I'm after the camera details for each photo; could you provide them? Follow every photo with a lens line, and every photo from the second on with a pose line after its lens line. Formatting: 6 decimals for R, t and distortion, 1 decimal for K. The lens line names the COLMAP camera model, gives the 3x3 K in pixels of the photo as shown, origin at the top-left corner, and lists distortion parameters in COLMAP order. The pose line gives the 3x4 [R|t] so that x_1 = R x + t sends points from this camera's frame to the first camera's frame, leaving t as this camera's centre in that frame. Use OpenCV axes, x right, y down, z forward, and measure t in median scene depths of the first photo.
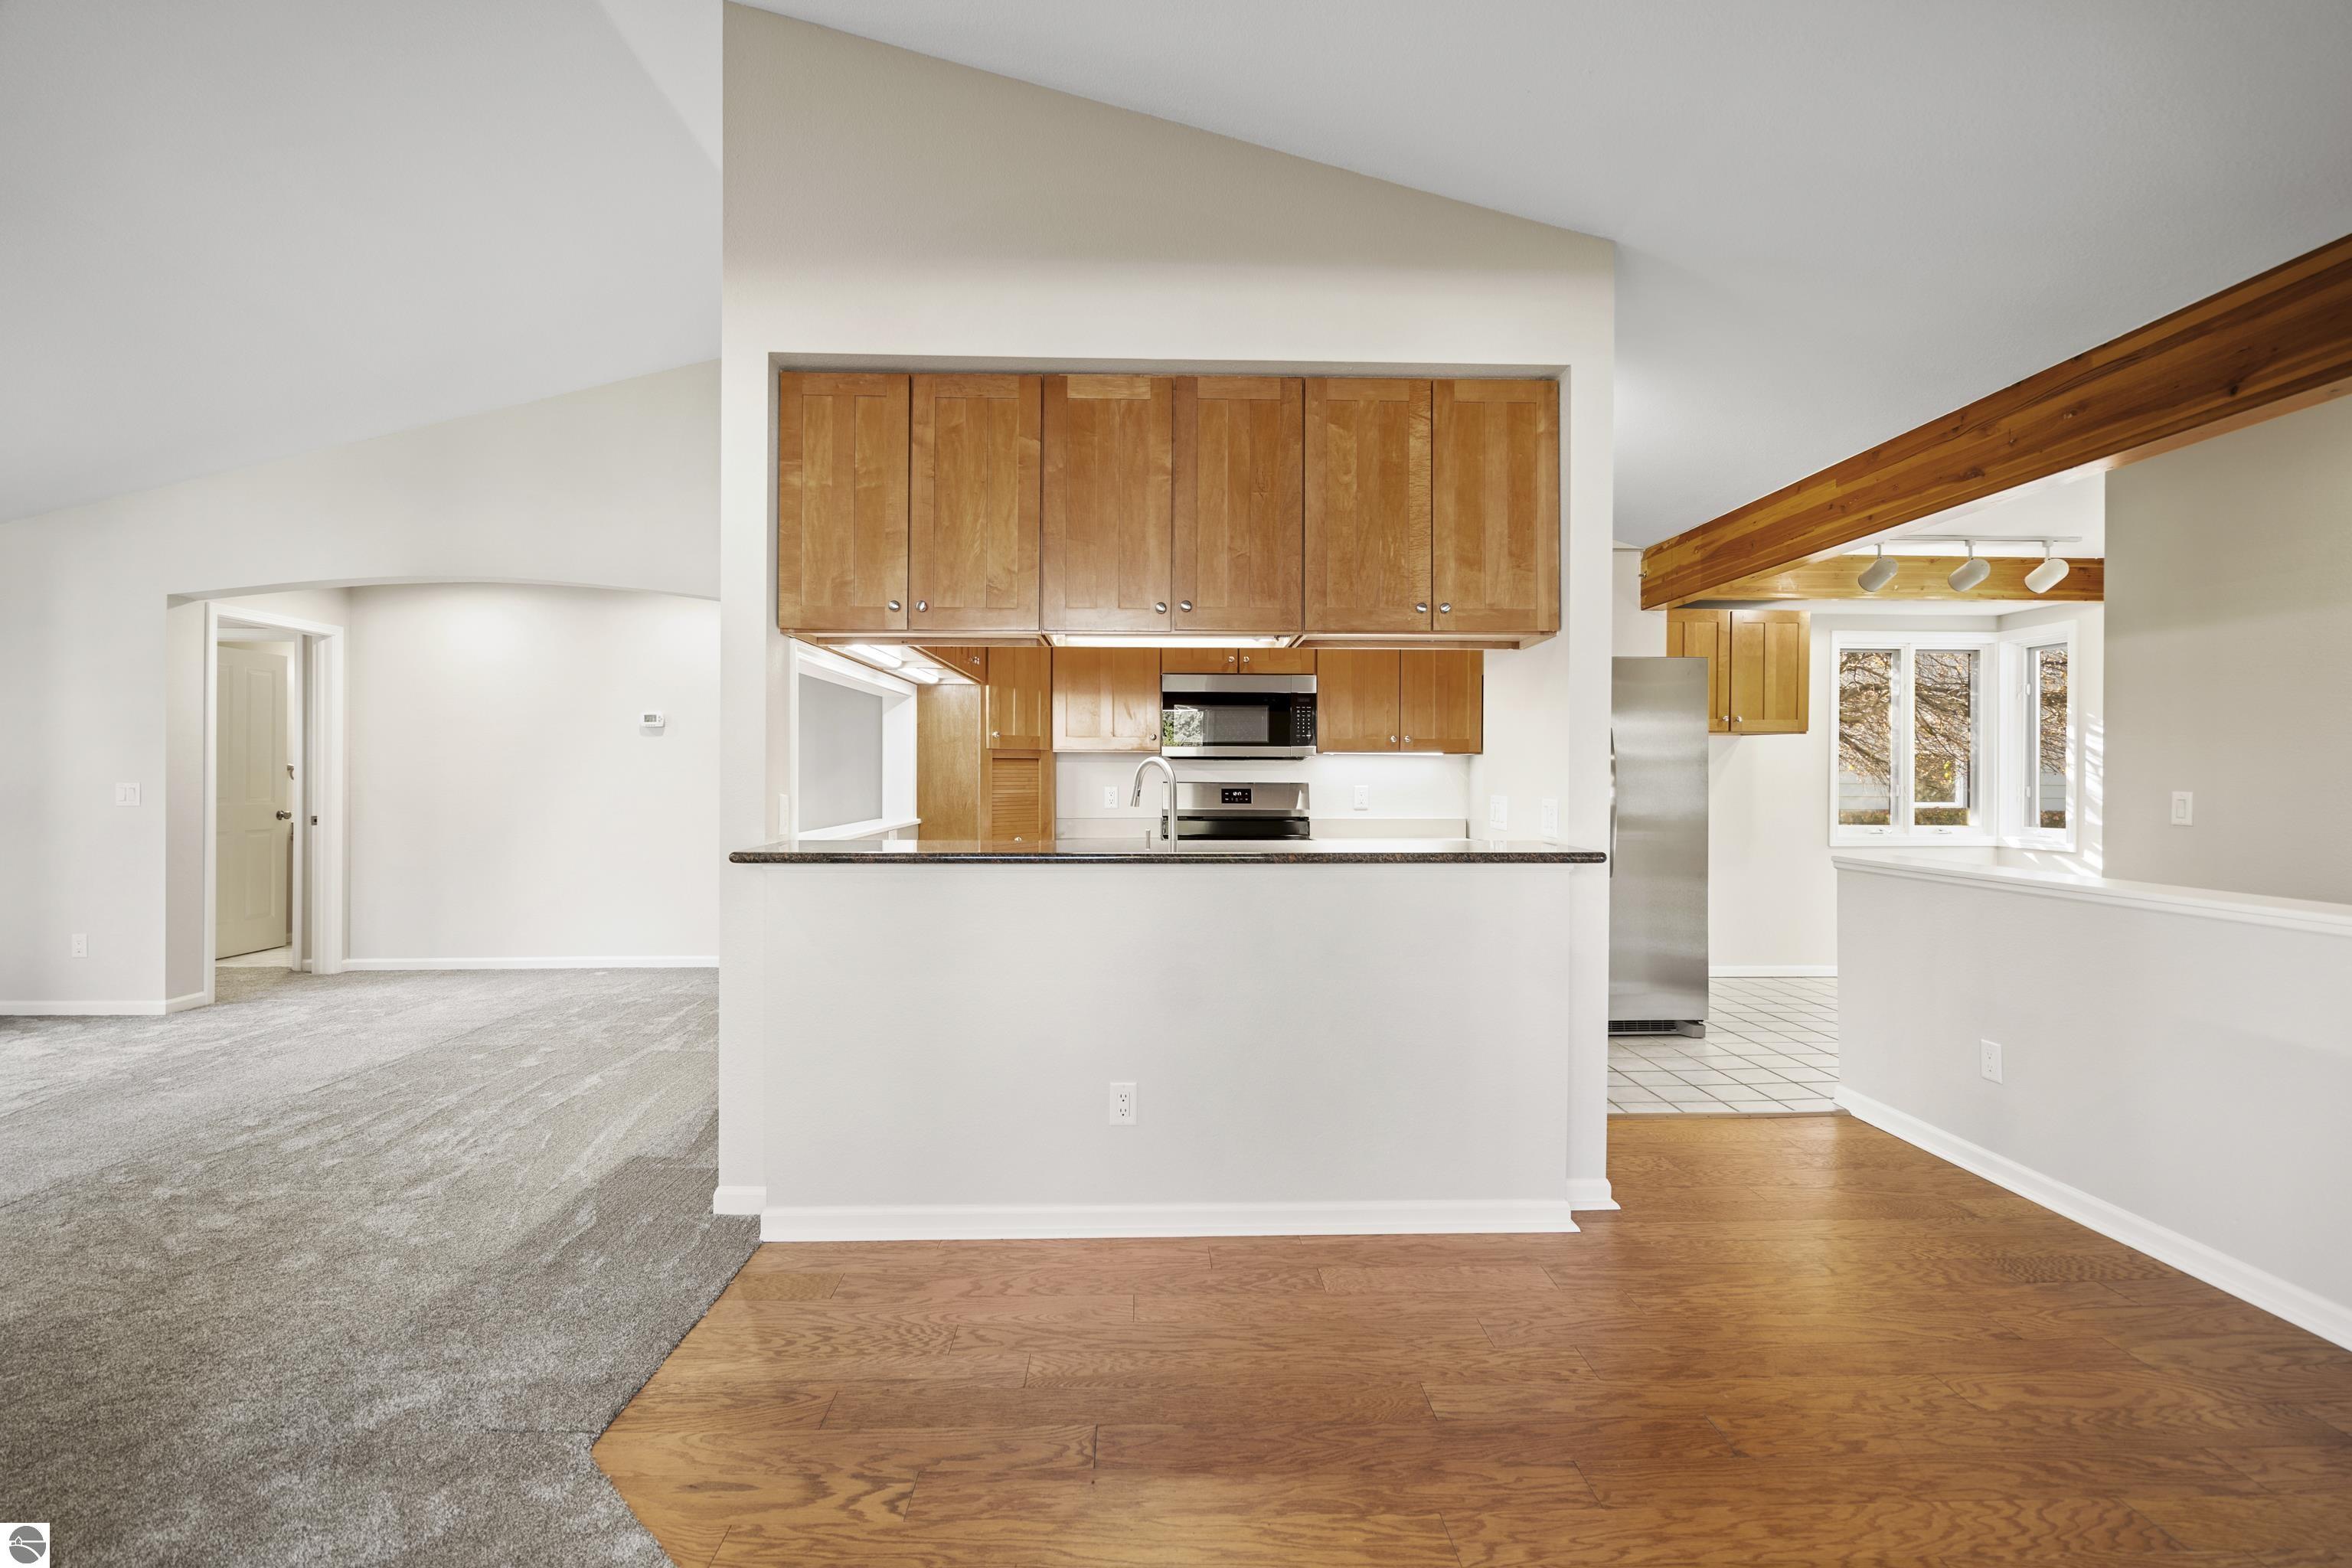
lens RADIAL K [[1079.0, 0, 1167.7], [0, 1079.0, 779.5], [0, 0, 1]] dist [-0.008257, 0.002290]
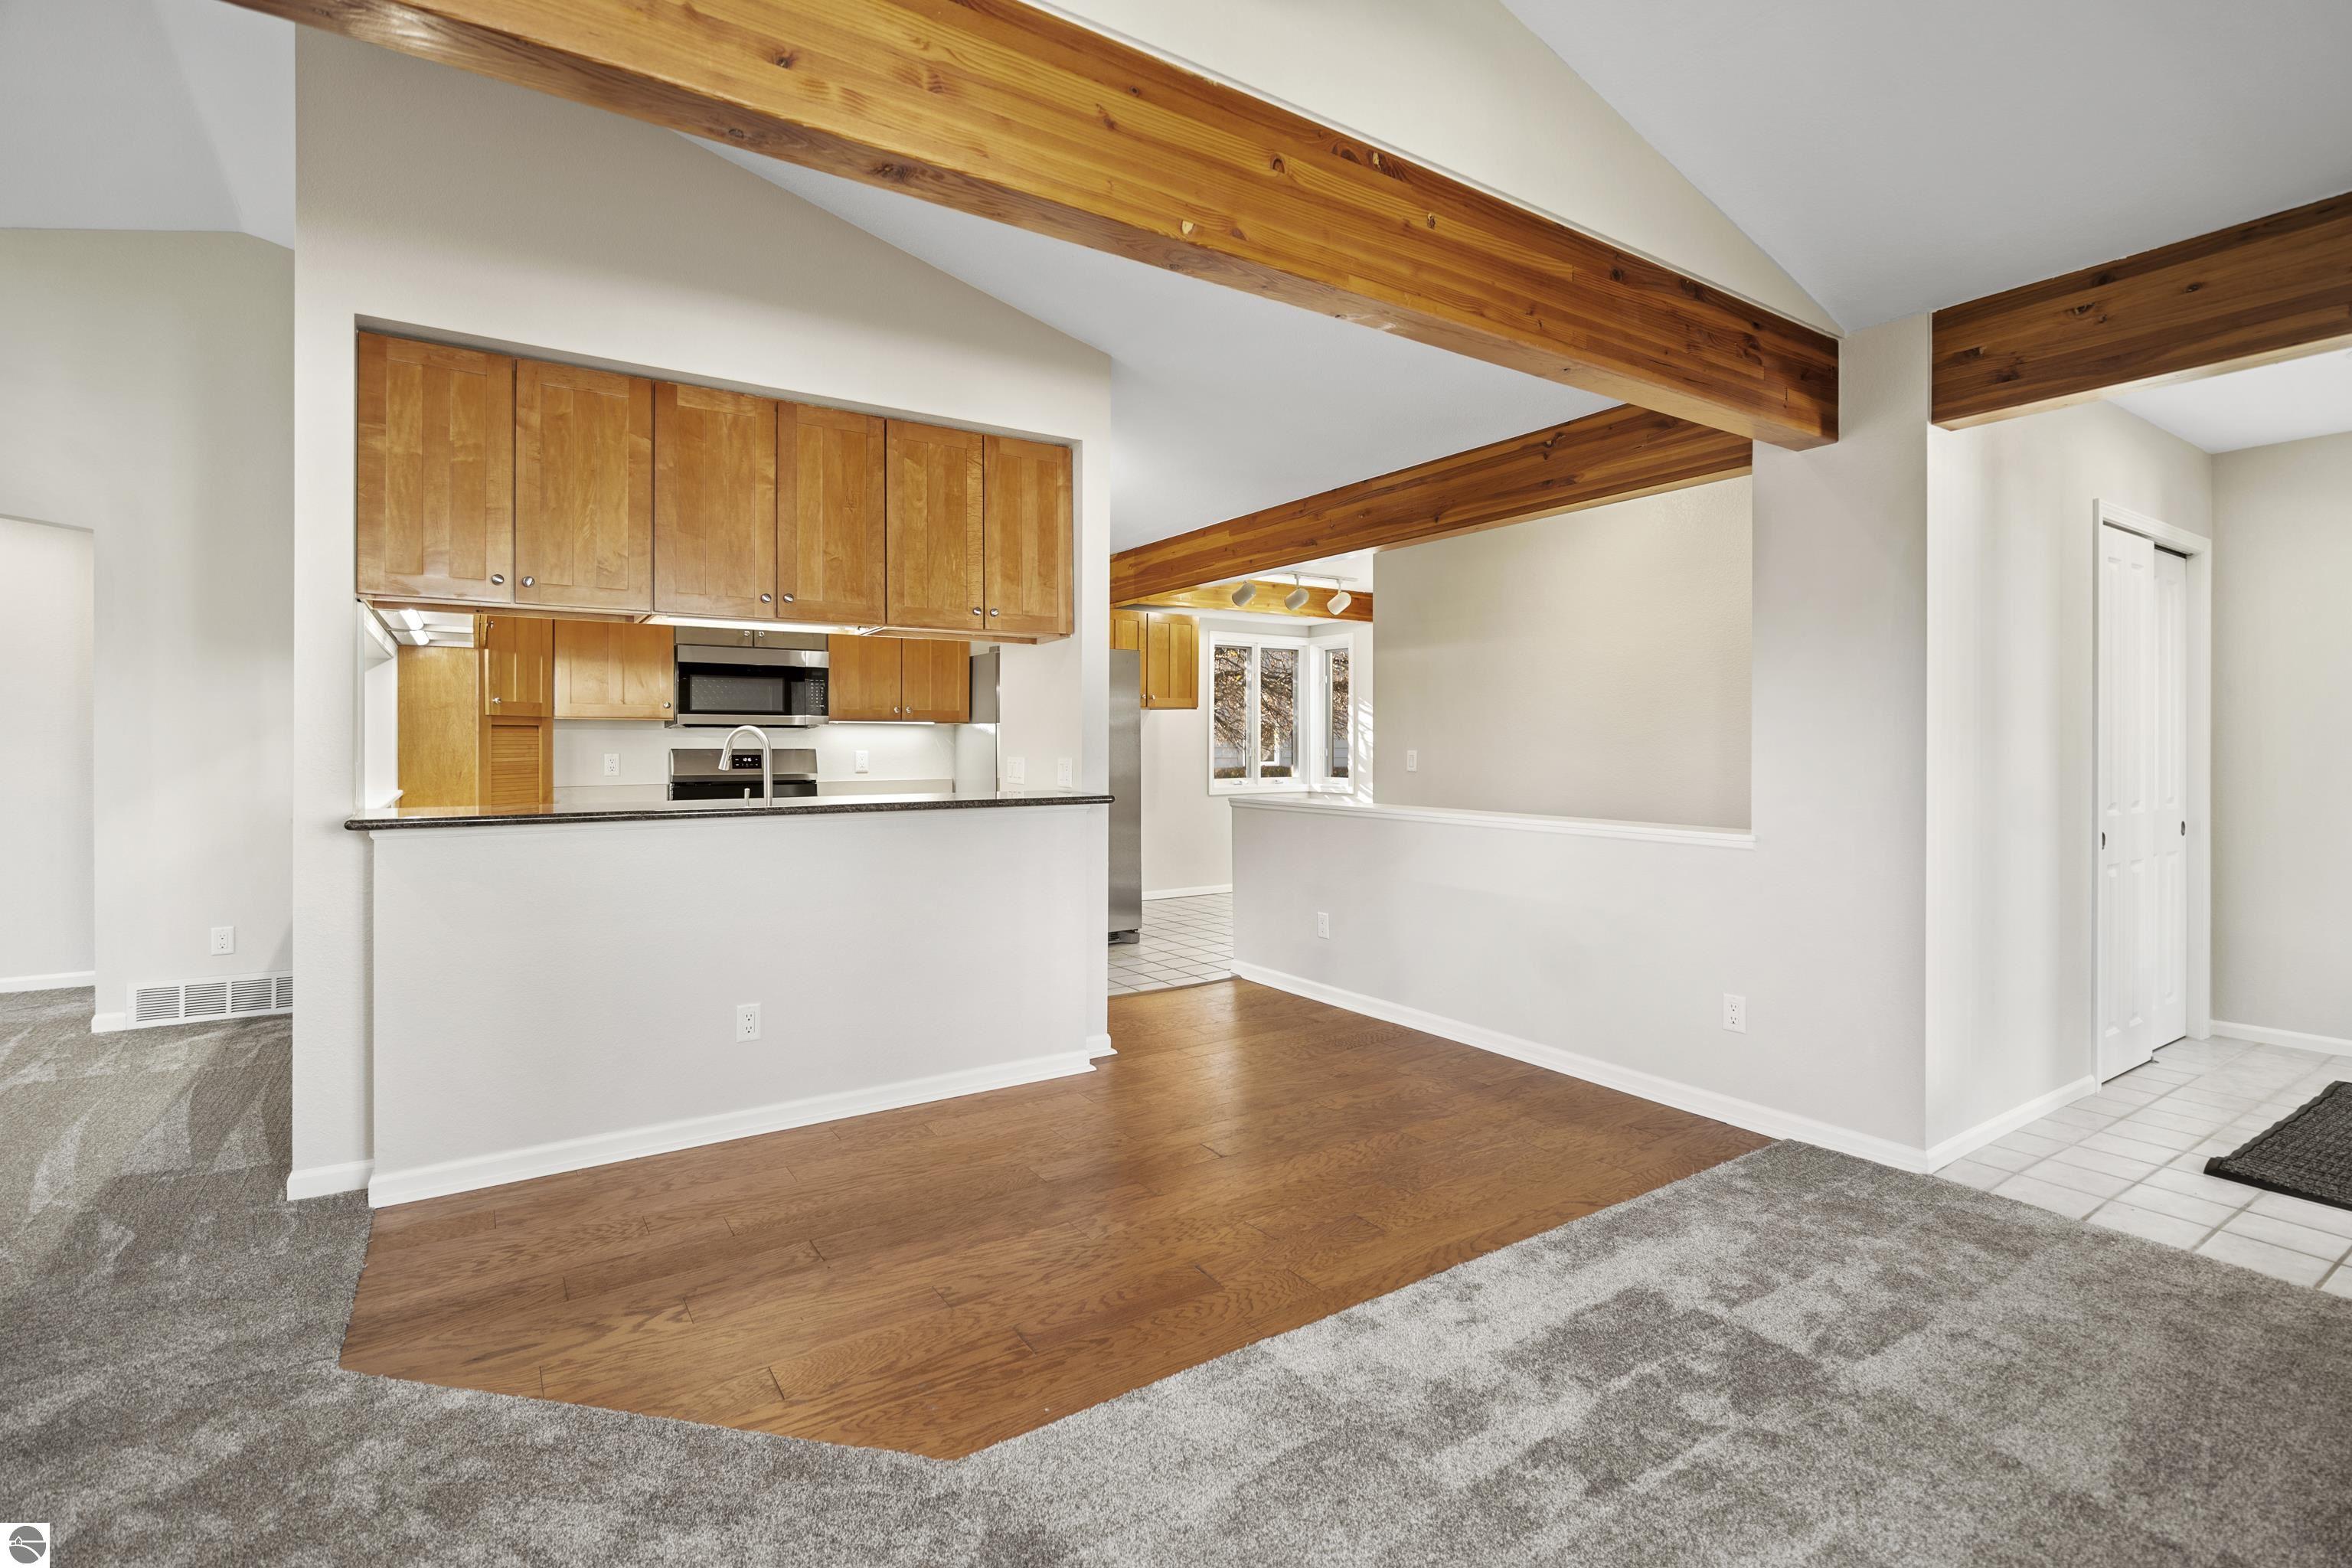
lens RADIAL K [[1079.0, 0, 1189.9], [0, 1079.0, 744.5], [0, 0, 1]] dist [-0.008257, 0.002290]
pose [[0.845338, -0.004105, 0.534215, -0.241591], [0.004773, 0.999989, 0.000132, 0.000981], [-0.534210, 0.002439, 0.845348, -0.227548]]
